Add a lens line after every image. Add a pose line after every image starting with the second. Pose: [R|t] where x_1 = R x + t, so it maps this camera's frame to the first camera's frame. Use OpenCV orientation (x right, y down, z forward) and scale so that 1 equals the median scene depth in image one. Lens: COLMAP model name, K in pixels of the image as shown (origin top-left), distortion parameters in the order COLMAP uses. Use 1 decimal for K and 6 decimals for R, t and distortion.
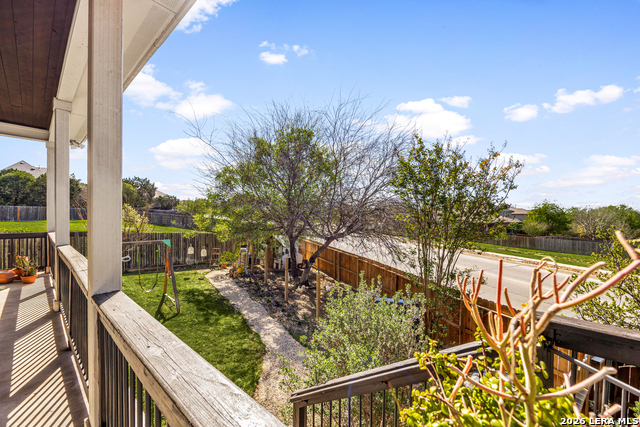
lens RADIAL K [[244.1, 0, 322.1], [0, 244.1, 214.8], [0, 0, 1]] dist [-0.000327, -0.000134]
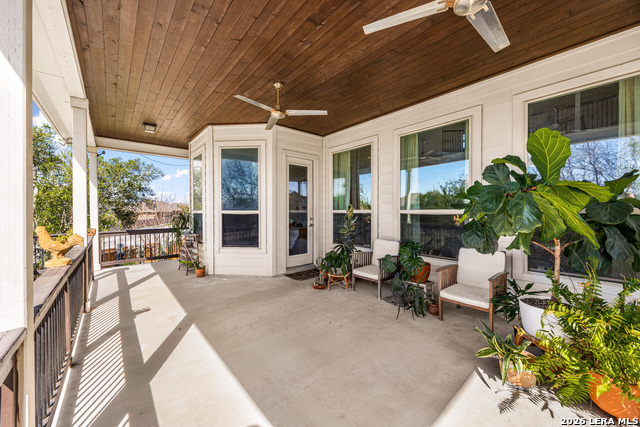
lens RADIAL K [[244.1, 0, 322.1], [0, 244.1, 214.8], [0, 0, 1]] dist [-0.000327, -0.000134]
pose [[-0.987786, -0.009373, 0.155537, -0.520259], [-0.007793, 0.999912, 0.010764, -0.004698], [-0.155624, 0.009421, -0.987771, 0.434371]]
